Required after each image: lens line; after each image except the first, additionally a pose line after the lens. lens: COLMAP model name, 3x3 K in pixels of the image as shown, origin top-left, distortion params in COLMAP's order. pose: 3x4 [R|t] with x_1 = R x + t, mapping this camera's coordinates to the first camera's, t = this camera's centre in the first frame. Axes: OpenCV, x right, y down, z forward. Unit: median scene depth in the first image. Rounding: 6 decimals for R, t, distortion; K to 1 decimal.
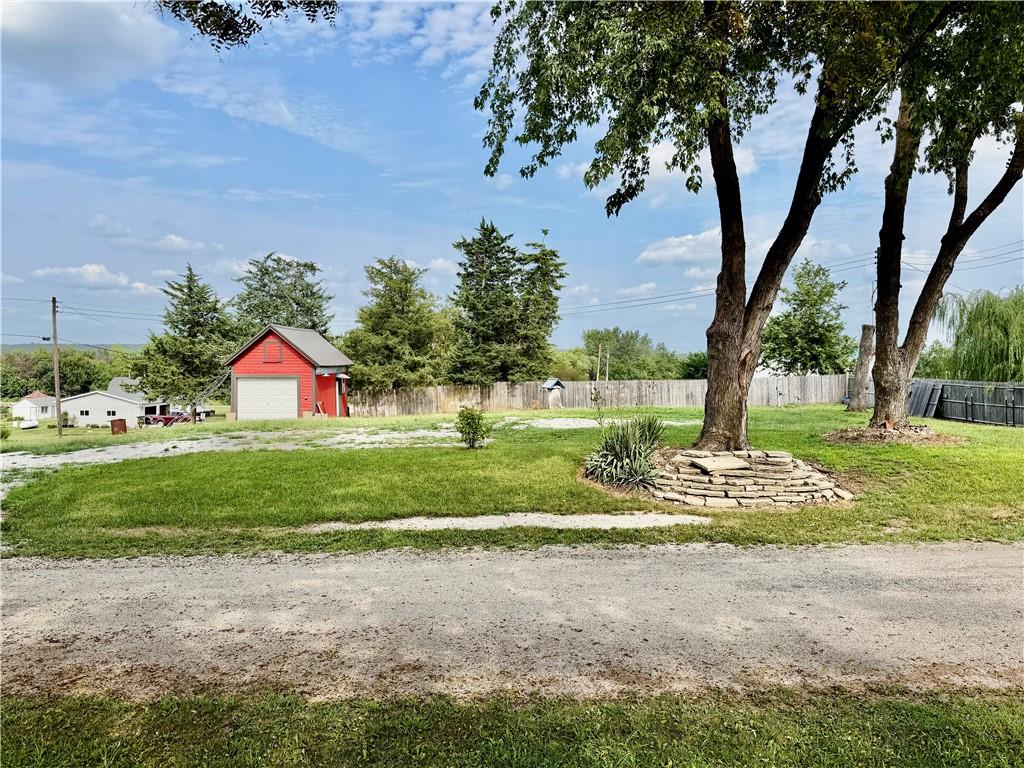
lens RADIAL K [[717.5, 0, 510.7], [0, 717.5, 402.2], [0, 0, 1]] dist [0.046591, -0.070704]
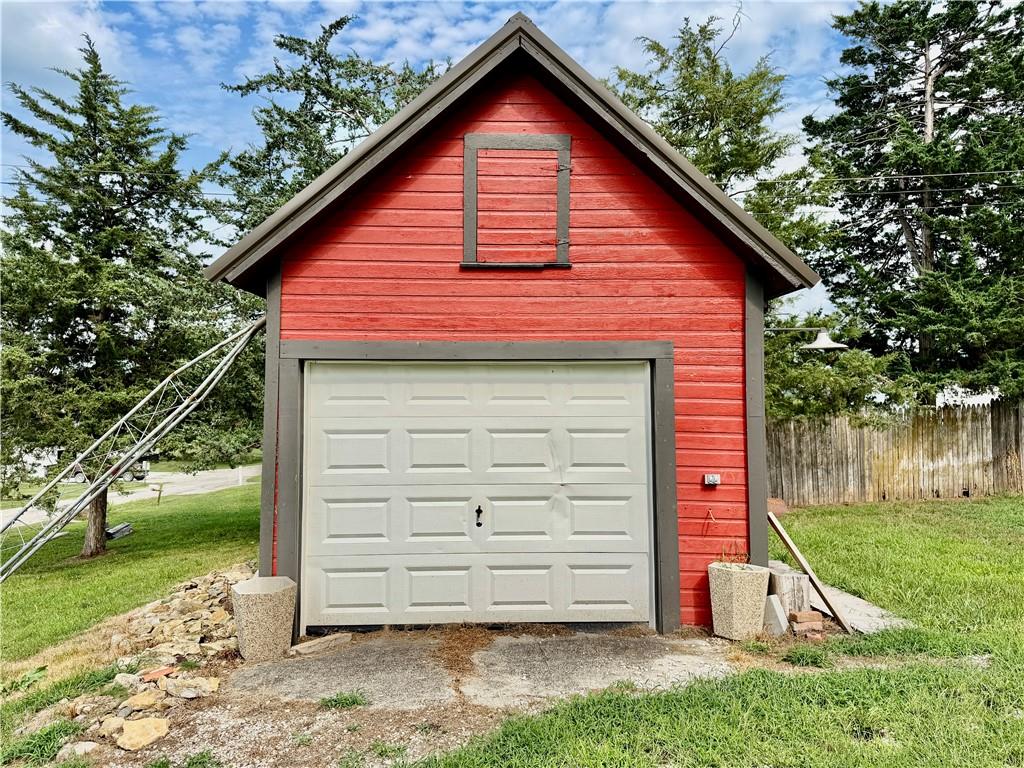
lens RADIAL K [[717.5, 0, 510.7], [0, 717.5, 402.2], [0, 0, 1]] dist [0.046591, -0.070704]
pose [[0.998567, -0.004378, 0.053344, -0.279085], [0.006699, 0.999035, -0.043408, -0.013787], [-0.053102, 0.043704, 0.997632, 0.685364]]
